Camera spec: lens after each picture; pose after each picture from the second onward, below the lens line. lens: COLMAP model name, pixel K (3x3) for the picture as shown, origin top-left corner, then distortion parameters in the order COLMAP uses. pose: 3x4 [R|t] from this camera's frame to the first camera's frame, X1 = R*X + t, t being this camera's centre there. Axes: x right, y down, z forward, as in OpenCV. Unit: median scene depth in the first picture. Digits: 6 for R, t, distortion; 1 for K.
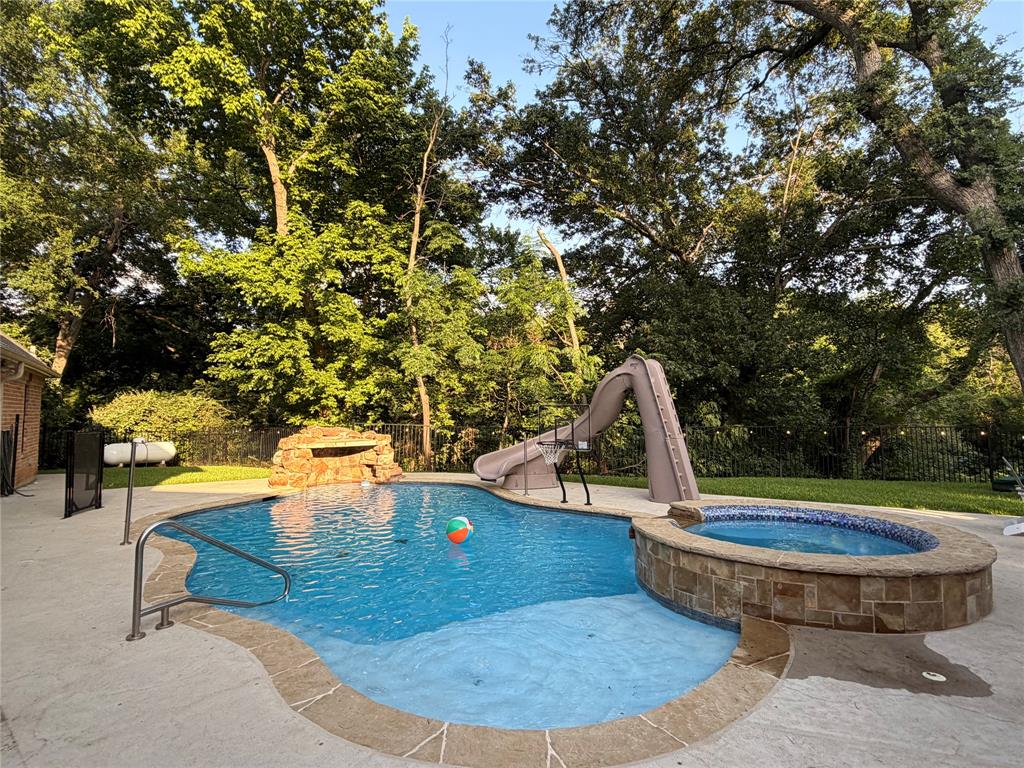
lens RADIAL K [[545.0, 0, 513.8], [0, 545.0, 385.7], [0, 0, 1]] dist [0.000736, -0.000328]
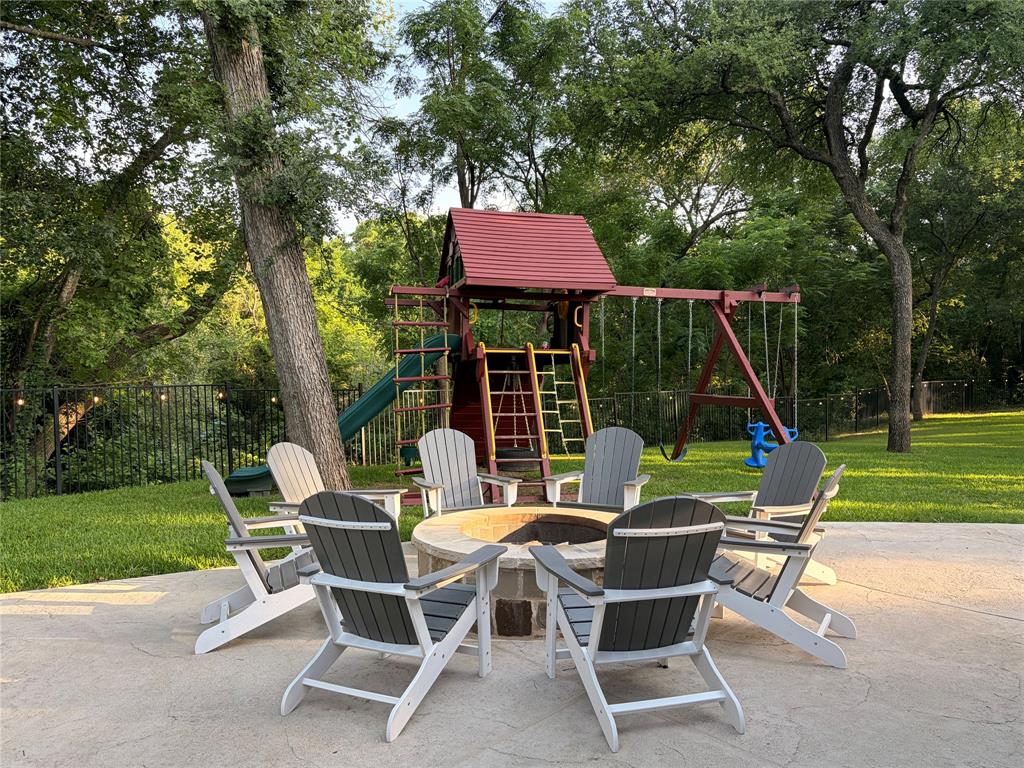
lens RADIAL K [[809.4, 0, 513.6], [0, 809.4, 380.7], [0, 0, 1]] dist [-0.000771, -0.000415]
pose [[0.522113, -0.019602, 0.852651, 0.200753], [-0.037820, 0.998220, 0.046108, 0.014061], [-0.852037, -0.056321, 0.520443, 0.195399]]
